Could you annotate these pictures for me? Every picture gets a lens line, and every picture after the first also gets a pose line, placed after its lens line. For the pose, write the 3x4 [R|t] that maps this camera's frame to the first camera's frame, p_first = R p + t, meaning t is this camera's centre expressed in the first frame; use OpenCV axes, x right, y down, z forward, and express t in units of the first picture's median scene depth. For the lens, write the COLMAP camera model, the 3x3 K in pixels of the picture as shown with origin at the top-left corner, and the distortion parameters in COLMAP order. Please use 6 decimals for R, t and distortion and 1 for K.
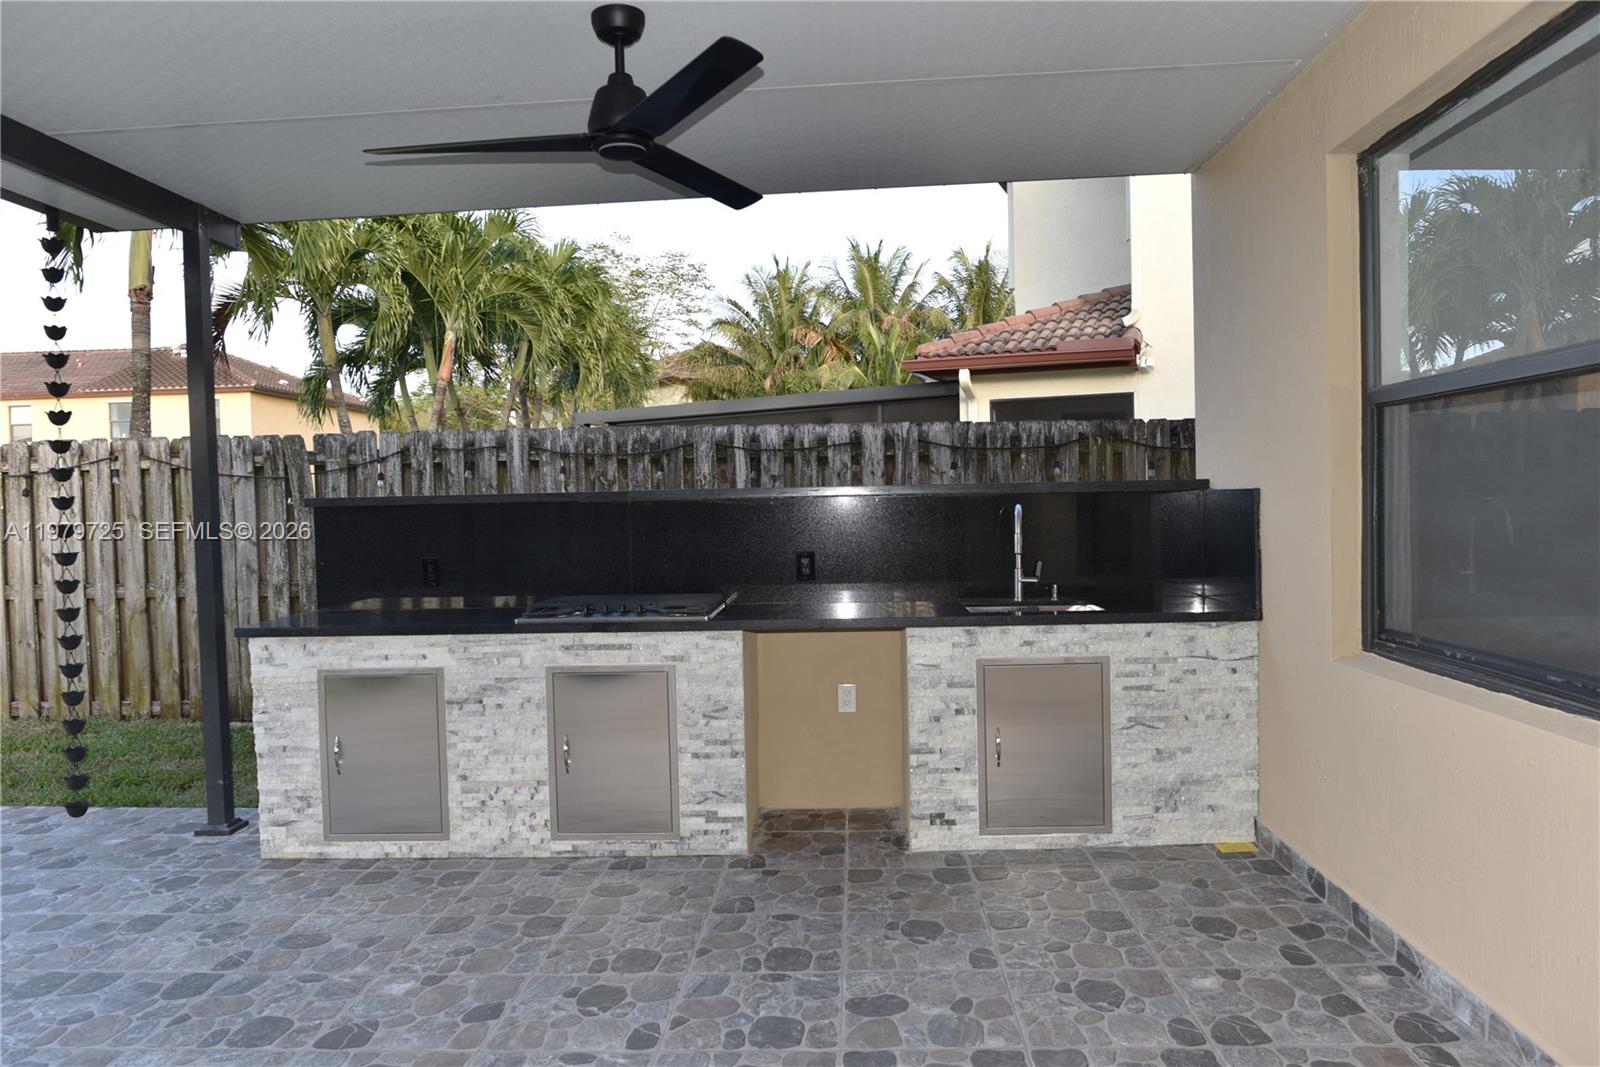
lens RADIAL K [[1095.9, 0, 800.0], [0, 1095.9, 533.5], [0, 0, 1]] dist [-0.045175, 0.024198]
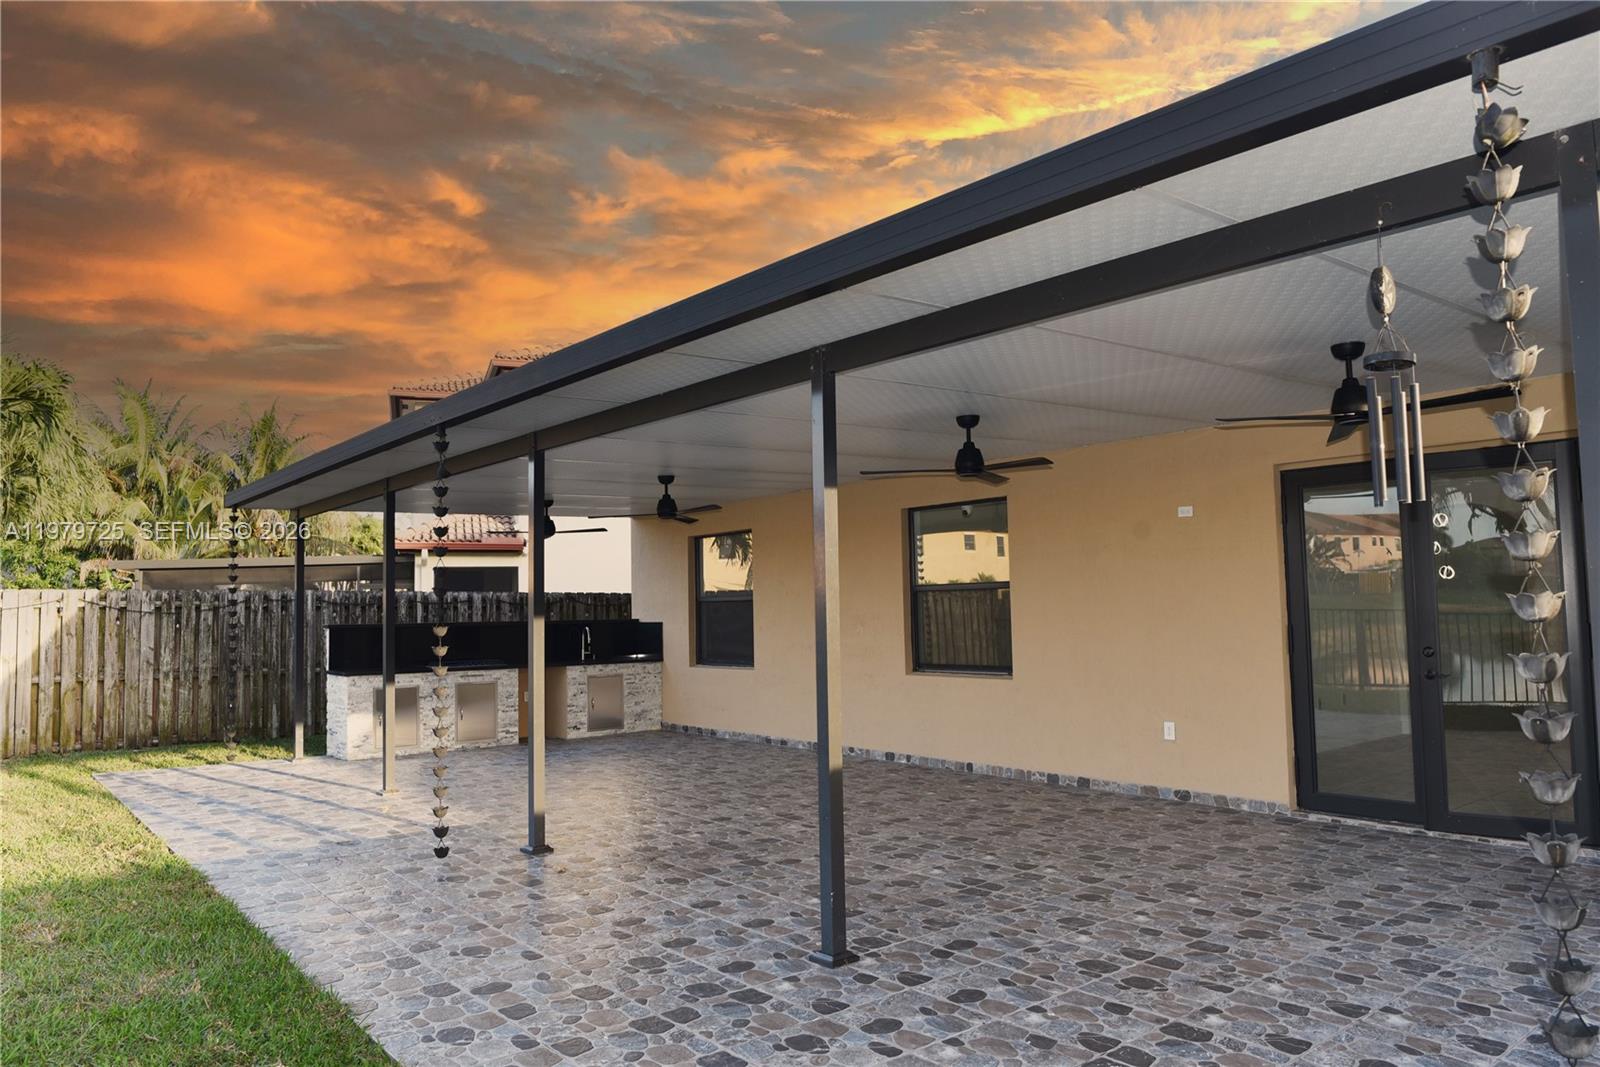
lens RADIAL K [[1095.9, 0, 800.0], [0, 1095.9, 533.5], [0, 0, 1]] dist [-0.045175, 0.024198]
pose [[0.744104, 0.055950, 0.665717, -0.947233], [0.022958, 0.993757, -0.109182, 0.040877], [-0.667670, 0.096526, 0.738173, -1.124684]]
